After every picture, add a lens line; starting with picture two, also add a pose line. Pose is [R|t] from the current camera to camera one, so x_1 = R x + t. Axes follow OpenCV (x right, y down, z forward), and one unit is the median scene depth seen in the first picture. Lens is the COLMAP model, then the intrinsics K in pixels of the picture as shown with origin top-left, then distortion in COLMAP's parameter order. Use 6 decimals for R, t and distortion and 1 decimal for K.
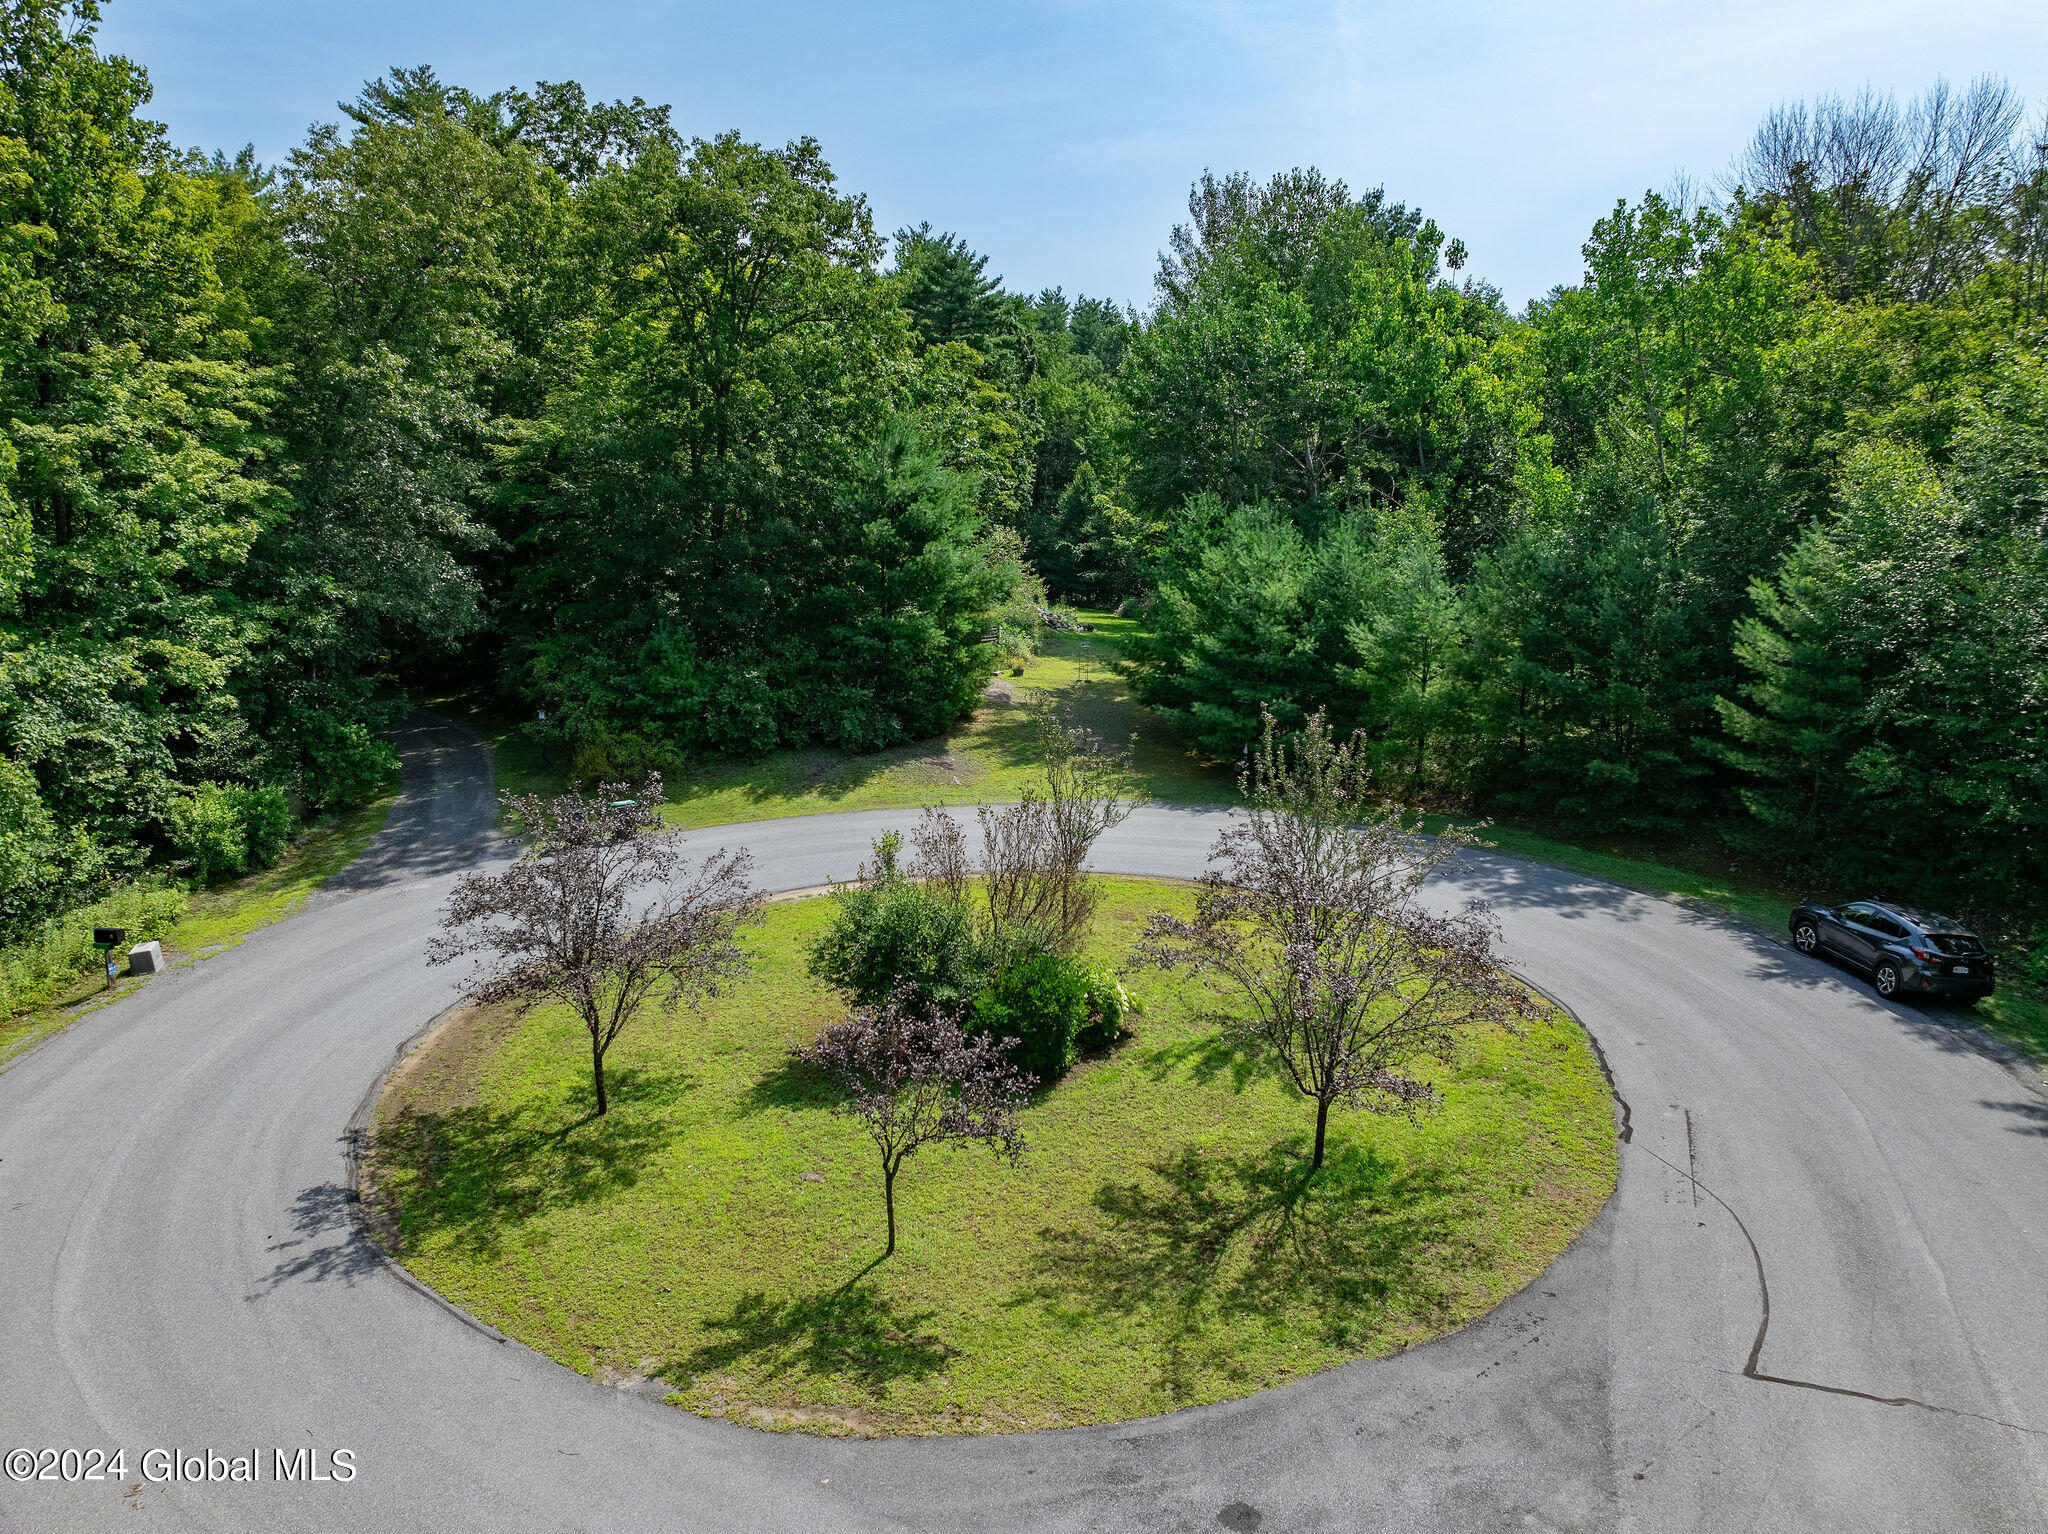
lens RADIAL K [[1446.1, 0, 1037.2], [0, 1446.1, 754.5], [0, 0, 1]] dist [-0.047591, 0.020770]
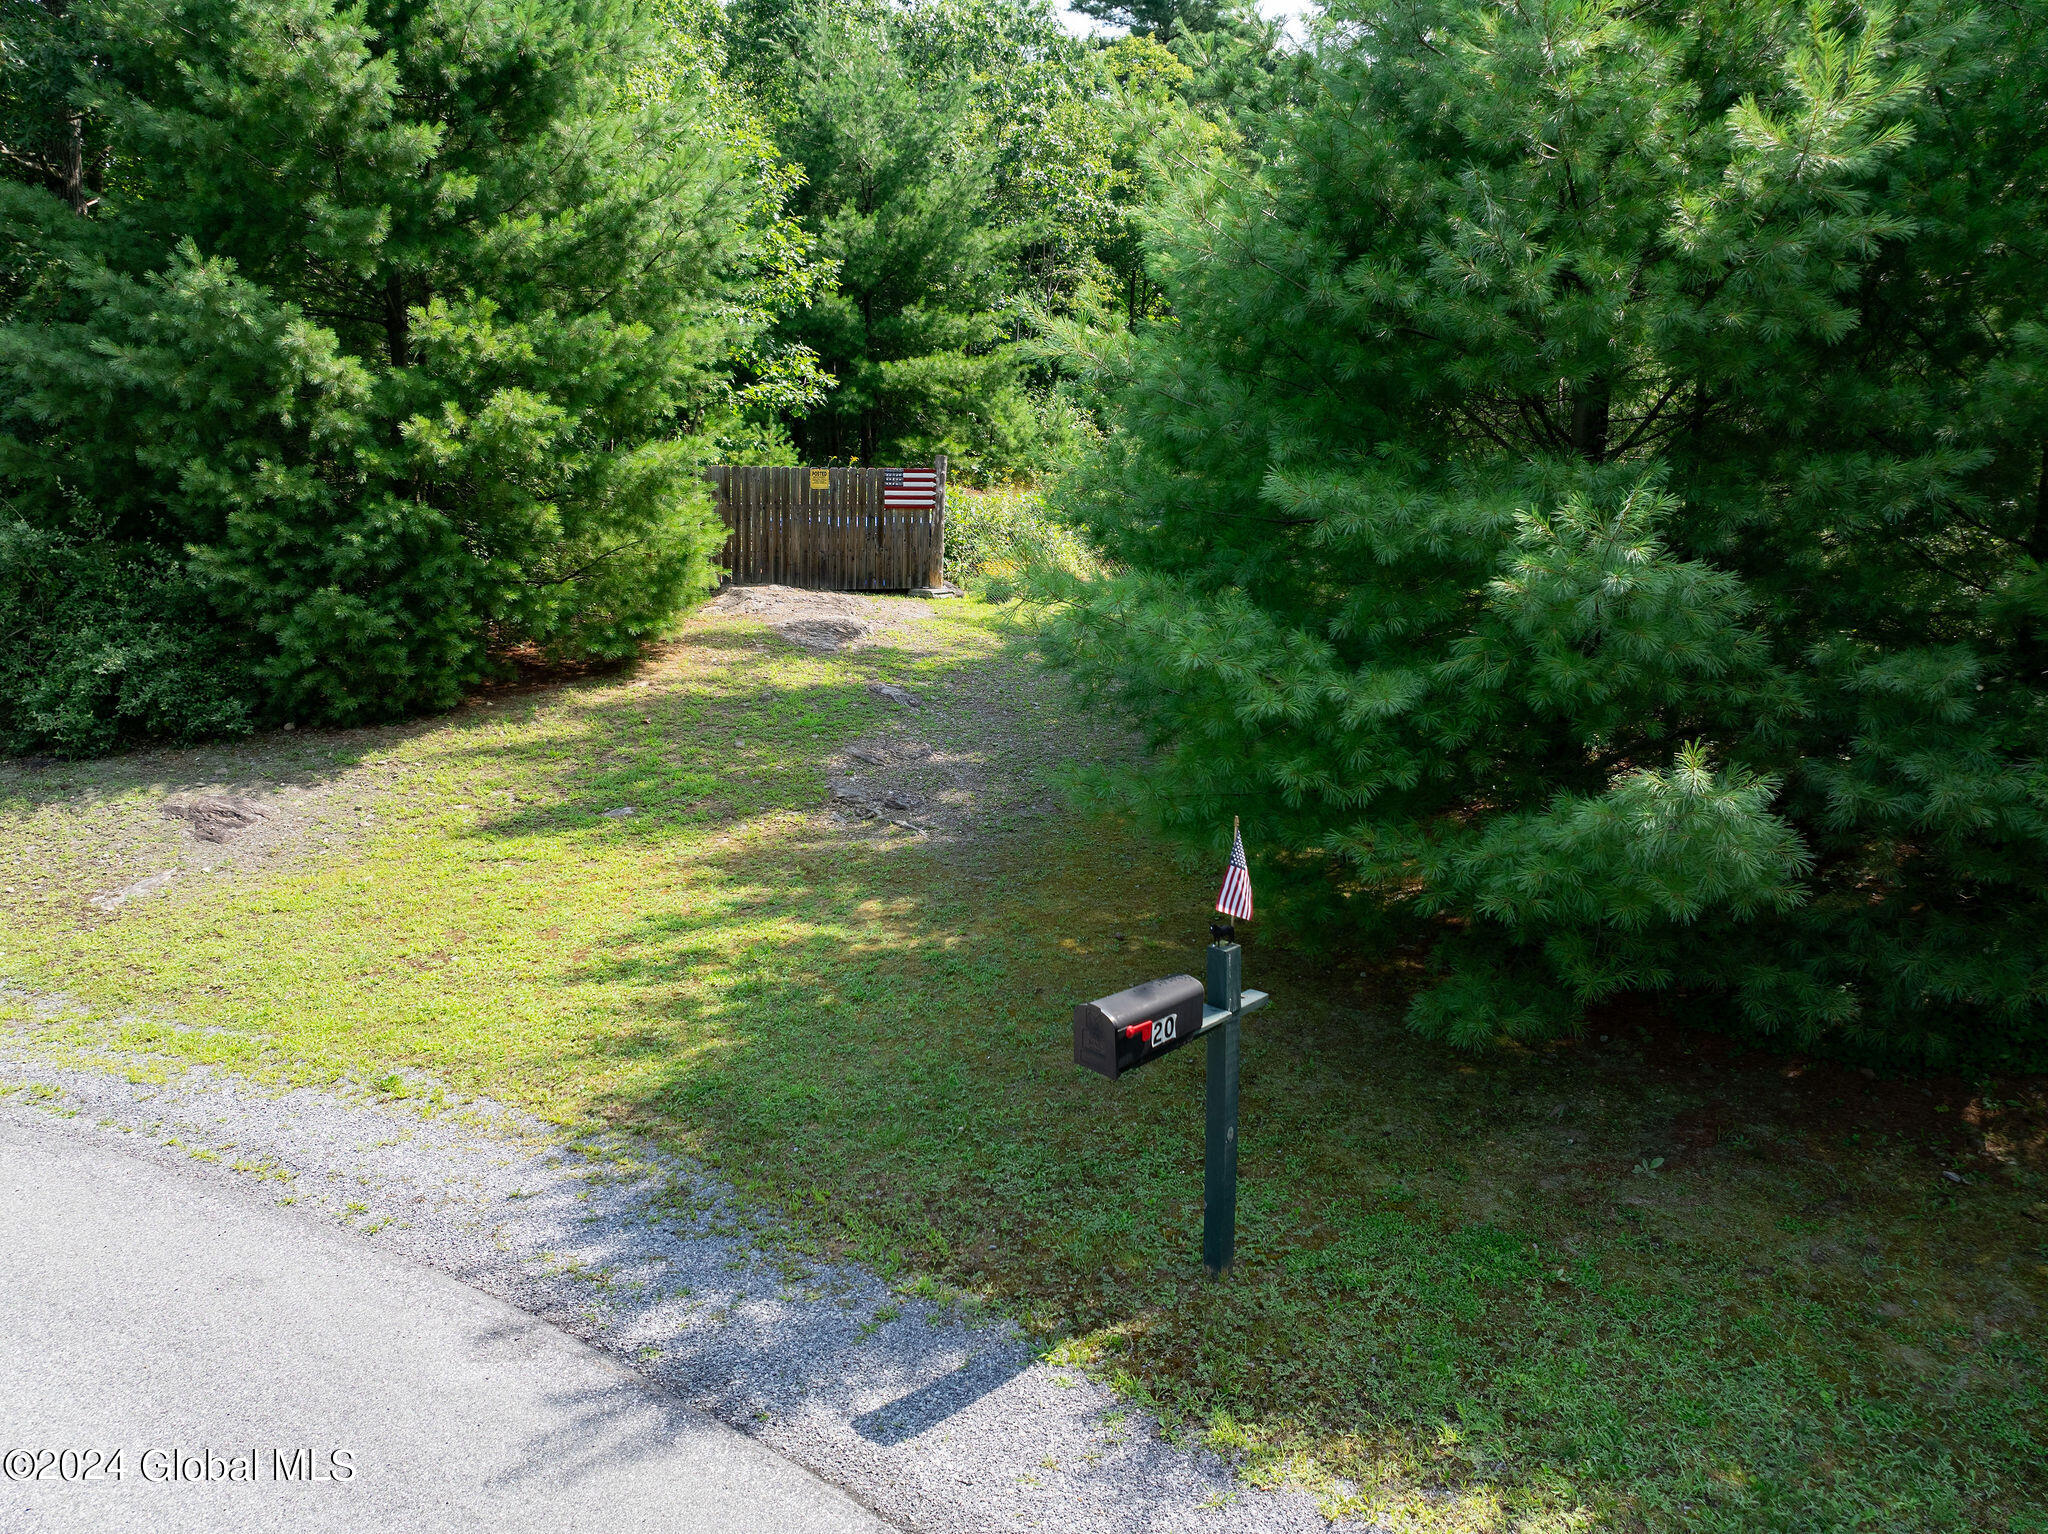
lens RADIAL K [[1464.2, 0, 1025.1], [0, 1464.2, 760.7], [0, 0, 1]] dist [-0.040894, 0.000205]
pose [[0.945102, 0.065501, -0.320145, 0.168386], [-0.074658, 0.997074, -0.016401, -0.010819], [0.318134, 0.039402, 0.947227, 0.870592]]
